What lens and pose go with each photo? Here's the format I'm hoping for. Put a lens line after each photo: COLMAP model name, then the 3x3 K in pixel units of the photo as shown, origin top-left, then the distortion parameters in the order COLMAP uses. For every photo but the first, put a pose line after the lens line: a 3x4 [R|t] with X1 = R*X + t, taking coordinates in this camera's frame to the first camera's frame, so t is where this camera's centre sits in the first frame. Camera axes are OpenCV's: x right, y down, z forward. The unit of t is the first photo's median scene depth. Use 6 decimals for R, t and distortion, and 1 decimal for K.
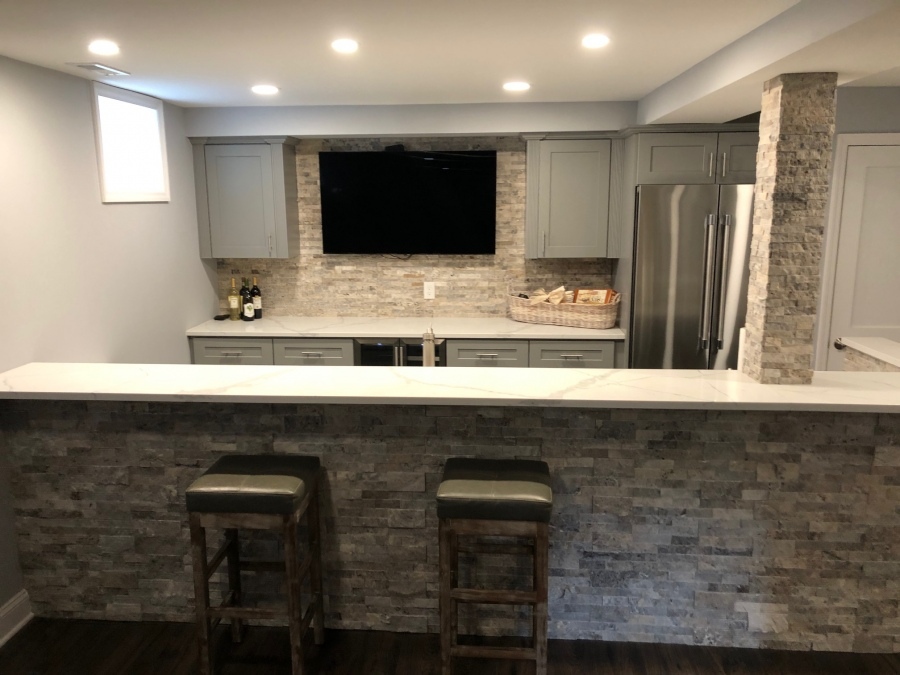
lens RADIAL K [[734.6, 0, 446.1], [0, 734.6, 337.0], [0, 0, 1]] dist [0.056111, -0.050779]
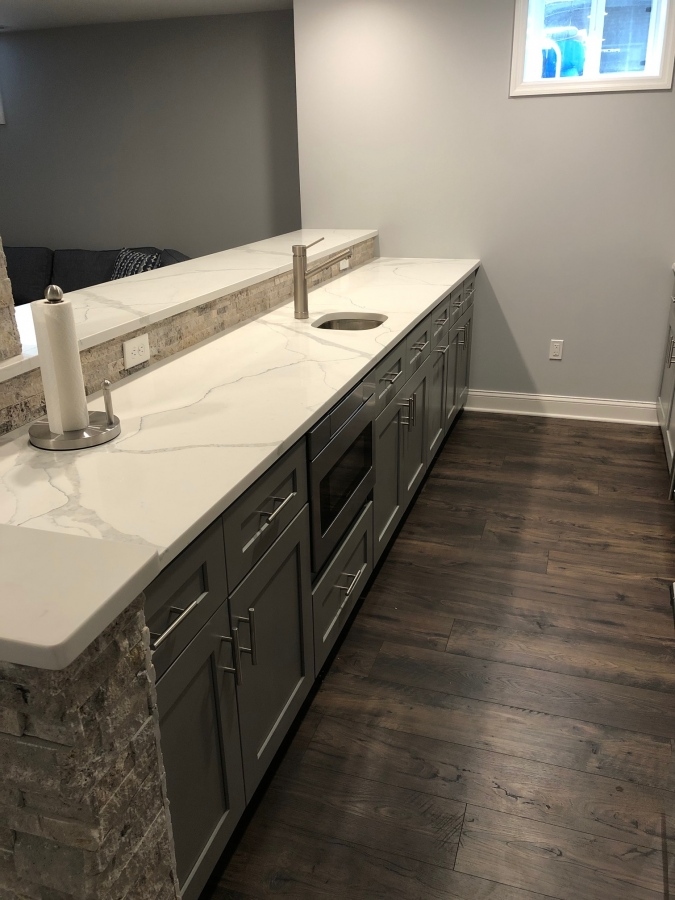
lens RADIAL K [[734.6, 0, 340.1], [0, 734.6, 441.9], [0, 0, 1]] dist [0.056111, -0.050779]
pose [[-0.229906, 0.364447, -0.902398, 0.855264], [-0.163976, 0.899473, 0.405042, -0.160895], [0.959299, 0.241094, -0.147033, 1.295815]]
